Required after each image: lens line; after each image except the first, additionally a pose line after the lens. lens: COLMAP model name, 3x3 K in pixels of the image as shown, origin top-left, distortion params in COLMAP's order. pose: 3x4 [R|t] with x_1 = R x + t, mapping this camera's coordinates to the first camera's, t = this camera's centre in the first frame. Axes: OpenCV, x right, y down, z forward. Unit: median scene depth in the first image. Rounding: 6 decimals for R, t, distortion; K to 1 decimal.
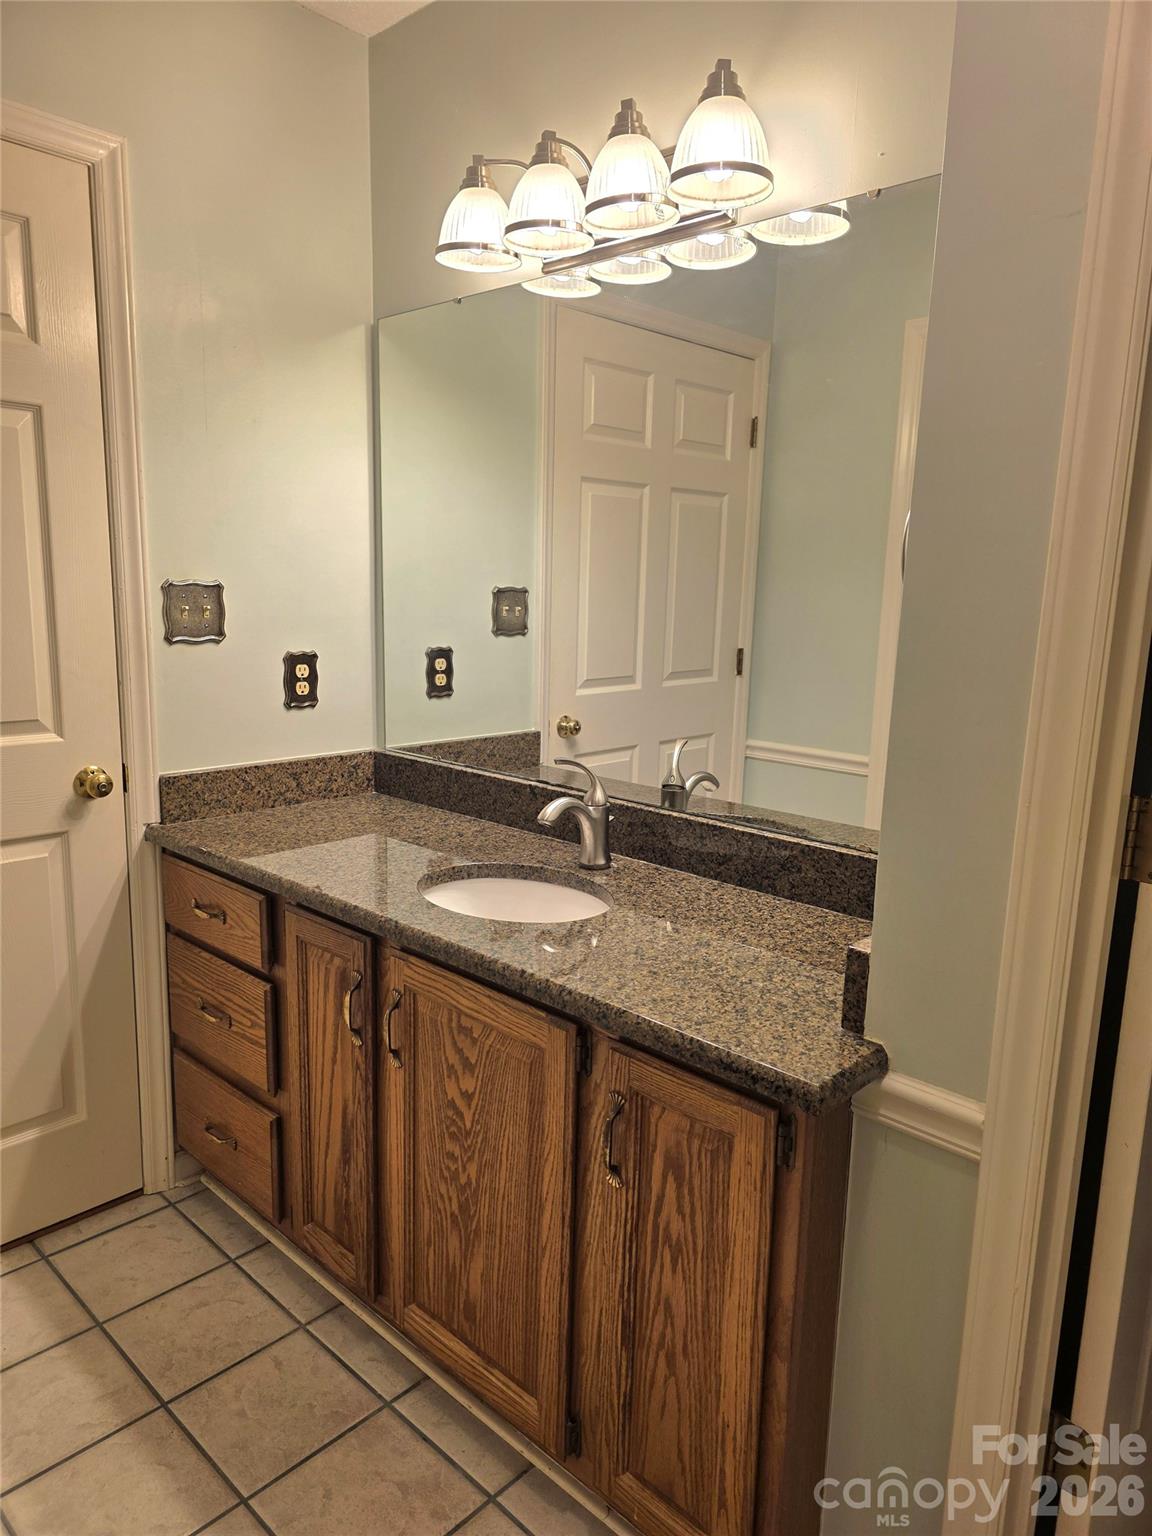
lens RADIAL K [[1033.9, 0, 574.2], [0, 1033.9, 769.2], [0, 0, 1]] dist [0.004721, -0.001412]
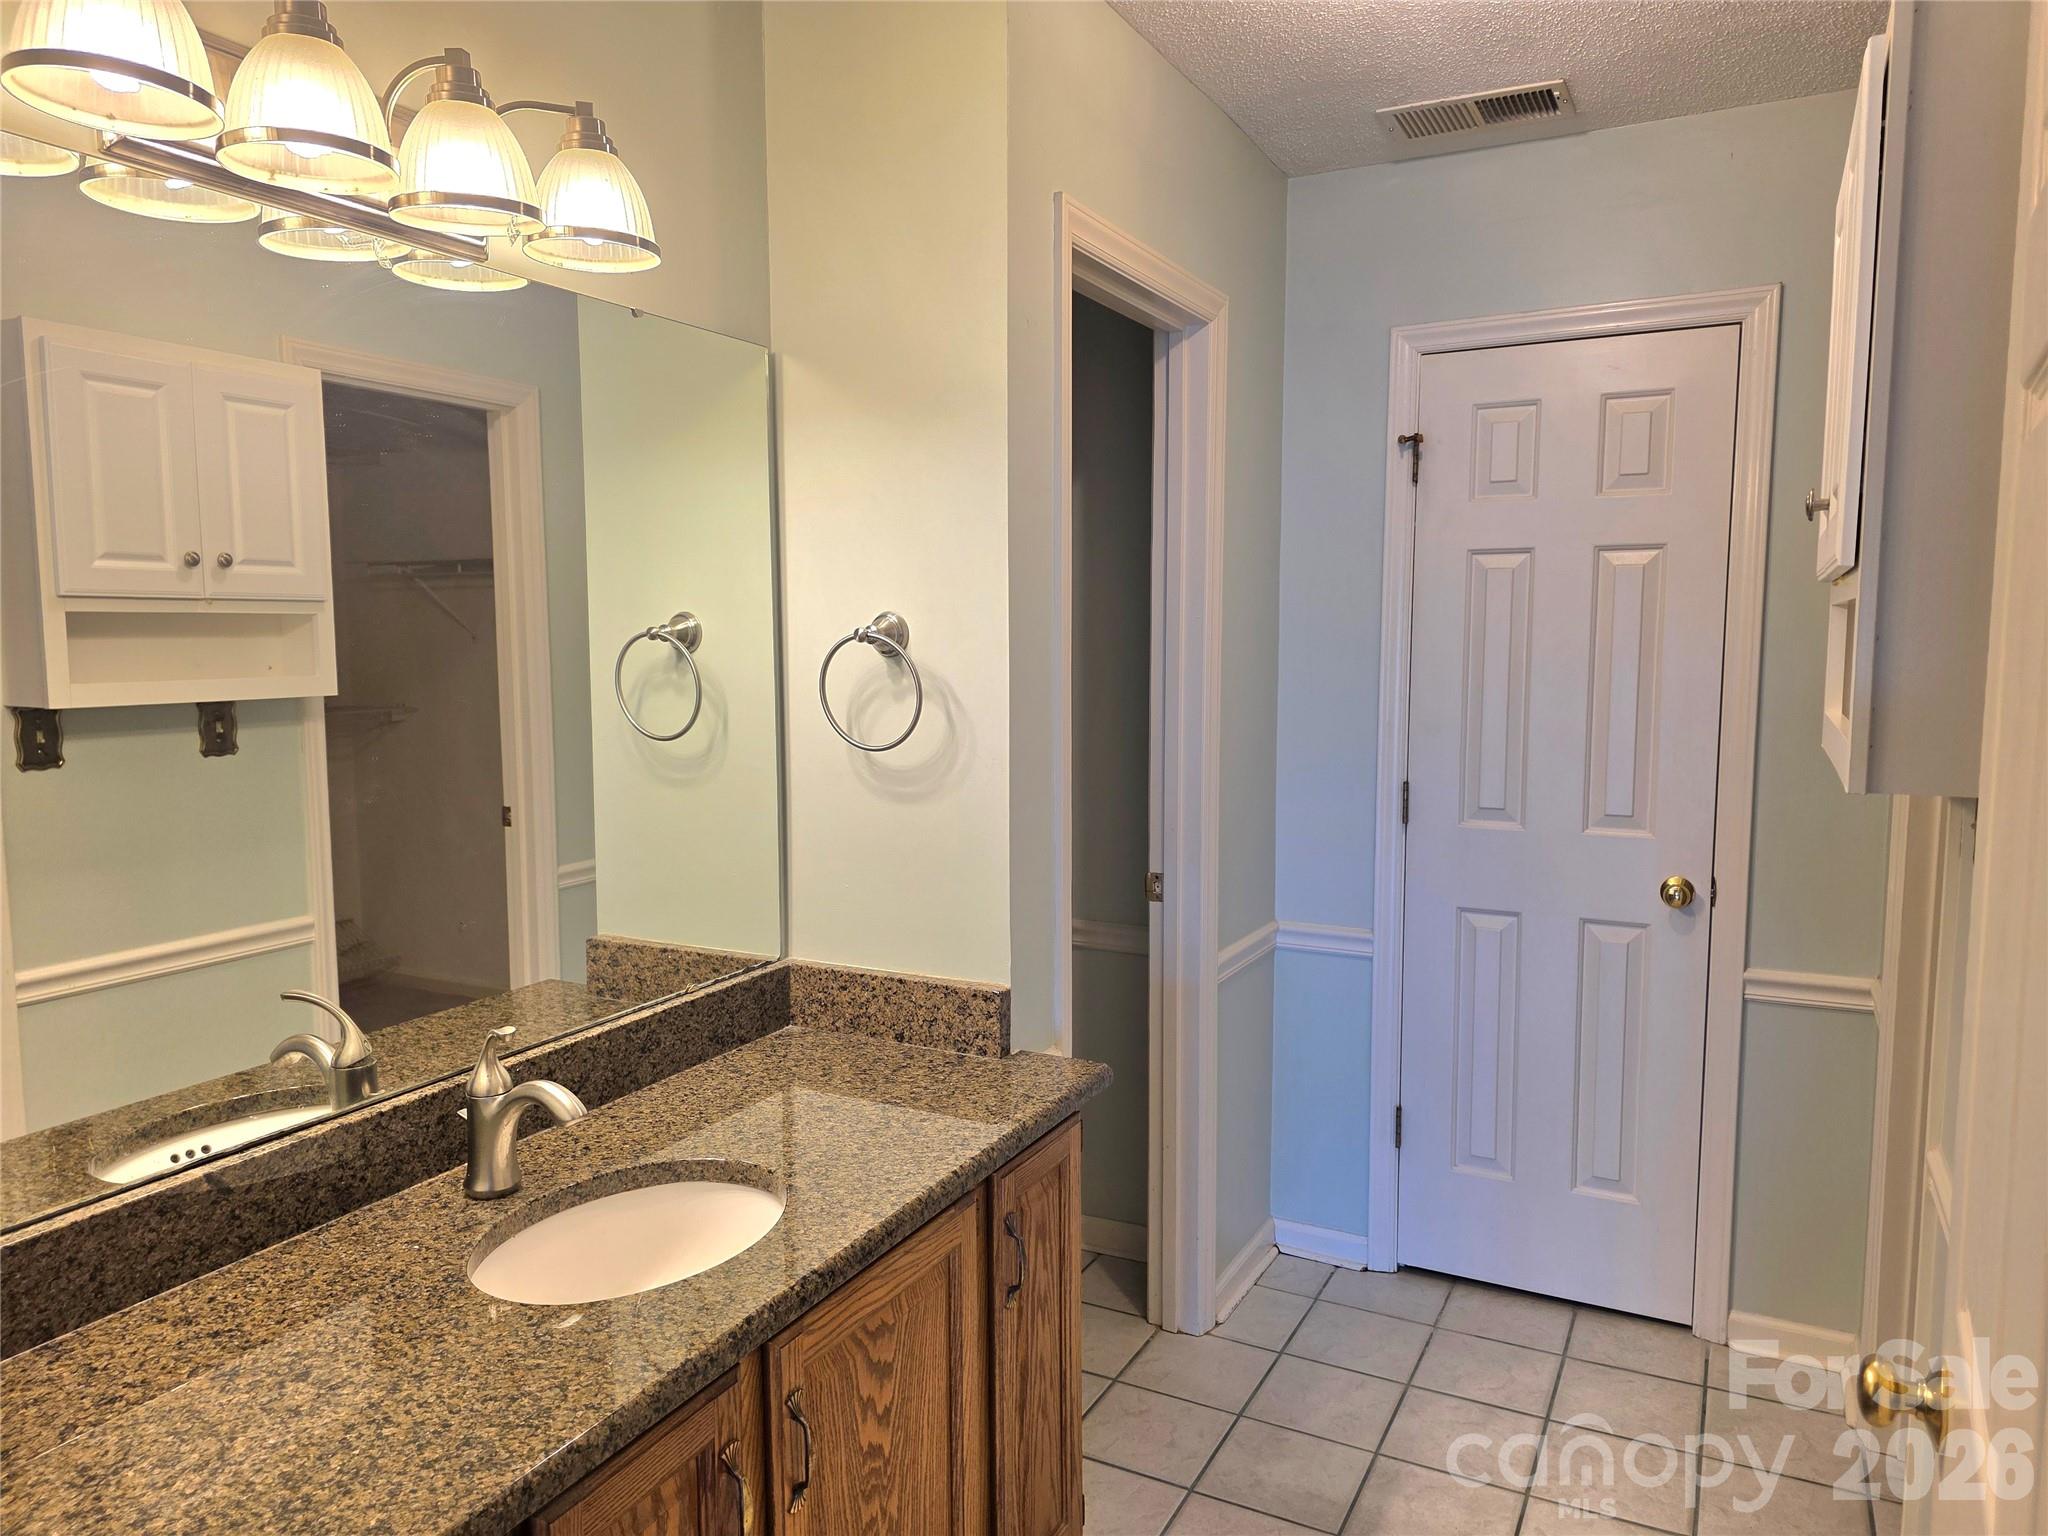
lens RADIAL K [[1378.5, 0, 1022.2], [0, 1378.5, 766.4], [0, 0, 1]] dist [0.004721, -0.001412]
pose [[-0.278106, -0.120396, 0.952975, -1.030950], [0.173147, 0.969579, 0.173023, -0.301334], [-0.944816, 0.213123, -0.248799, 1.044510]]
